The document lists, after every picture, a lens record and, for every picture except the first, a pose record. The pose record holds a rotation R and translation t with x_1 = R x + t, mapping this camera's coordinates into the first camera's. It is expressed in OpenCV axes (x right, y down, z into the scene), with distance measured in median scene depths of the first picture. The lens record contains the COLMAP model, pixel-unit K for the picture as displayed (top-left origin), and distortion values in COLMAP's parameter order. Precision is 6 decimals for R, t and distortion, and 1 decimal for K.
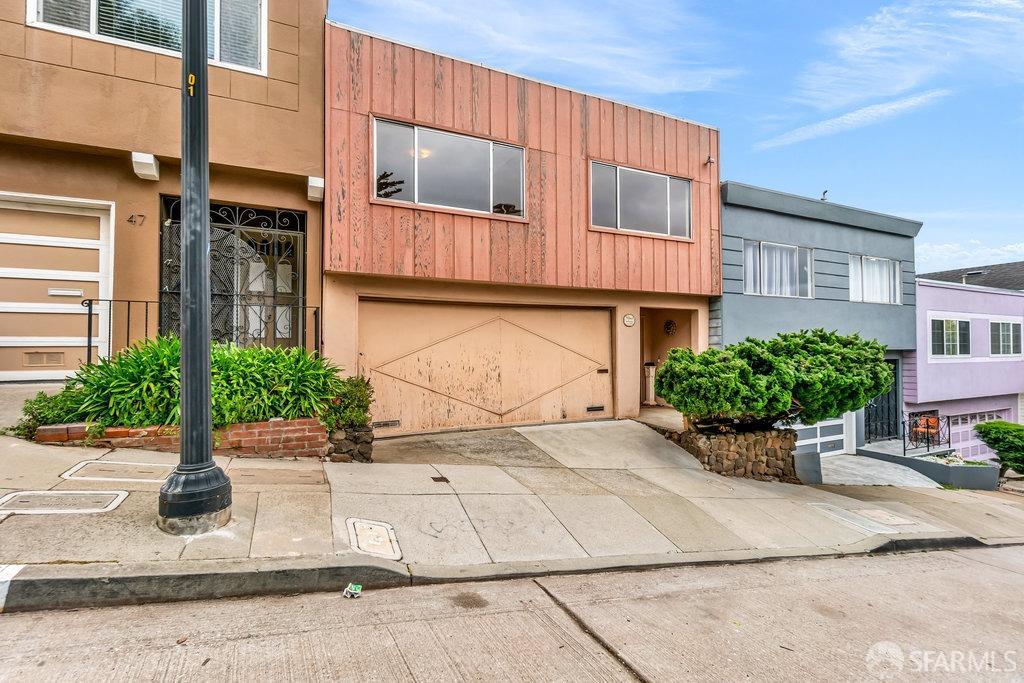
lens RADIAL K [[438.4, 0, 459.2], [0, 438.4, 342.5], [0, 0, 1]] dist [-0.001038, -0.000164]
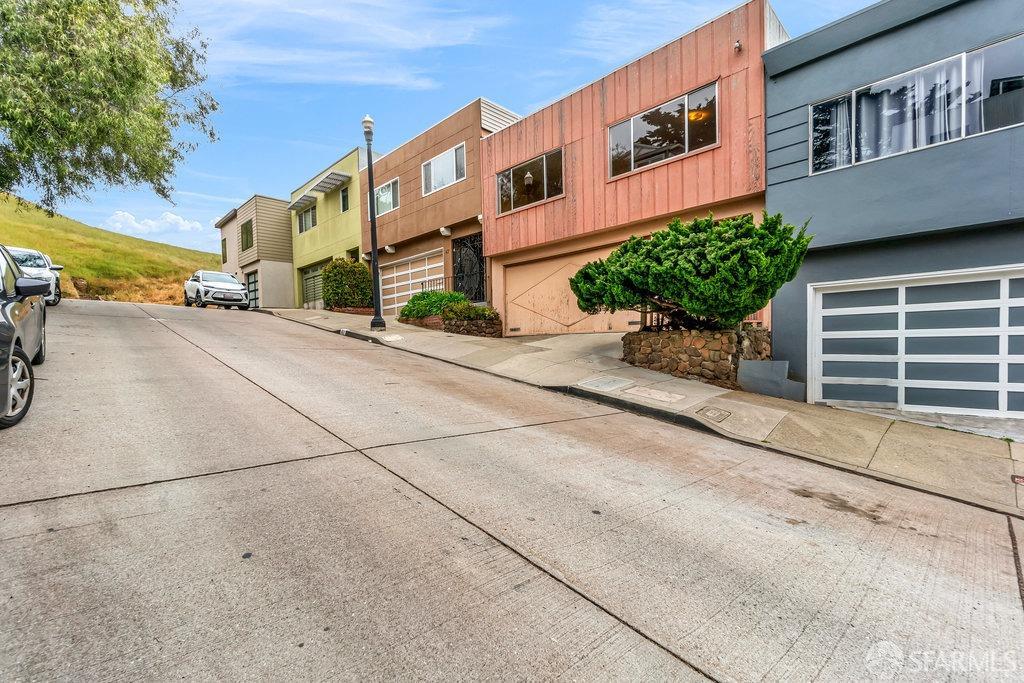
lens RADIAL K [[457.4, 0, 535.4], [0, 457.4, 360.3], [0, 0, 1]] dist [0.001147, -0.000063]
pose [[0.394759, 0.023440, -0.918486, 1.608026], [0.031402, 0.998746, 0.038985, 0.229395], [0.918248, -0.044232, 0.393528, 0.267326]]
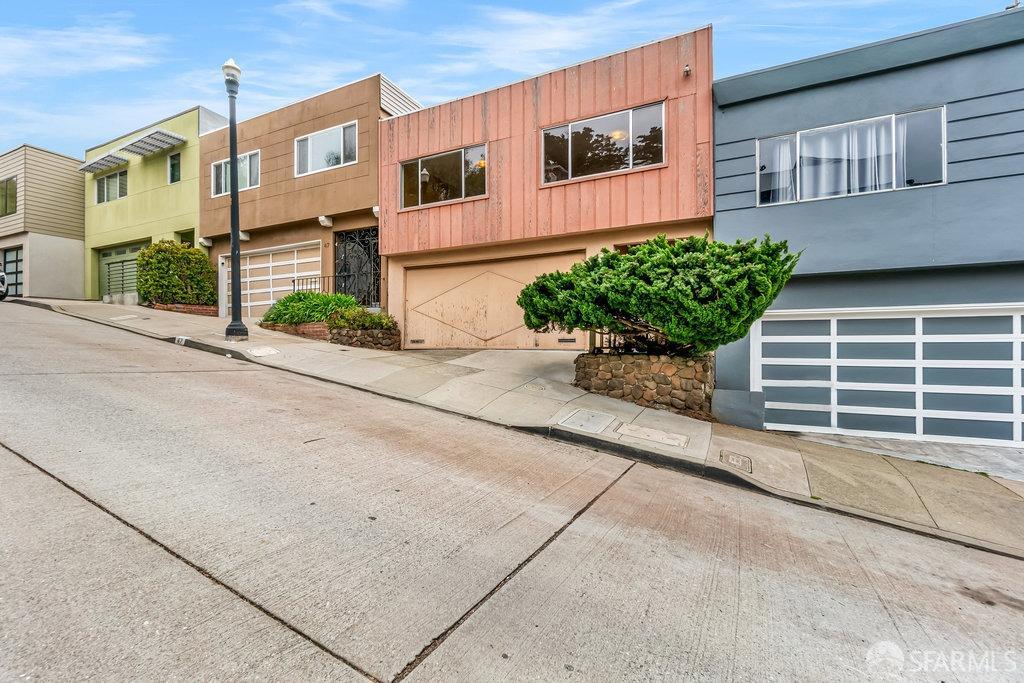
lens RADIAL K [[427.9, 0, 529.7], [0, 427.9, 344.4], [0, 0, 1]] dist [-0.002661, -0.000443]
pose [[0.677758, -0.000134, -0.735285, 1.245422], [0.010075, 0.999908, 0.009104, 0.175037], [0.735216, -0.013578, 0.677697, 0.192378]]
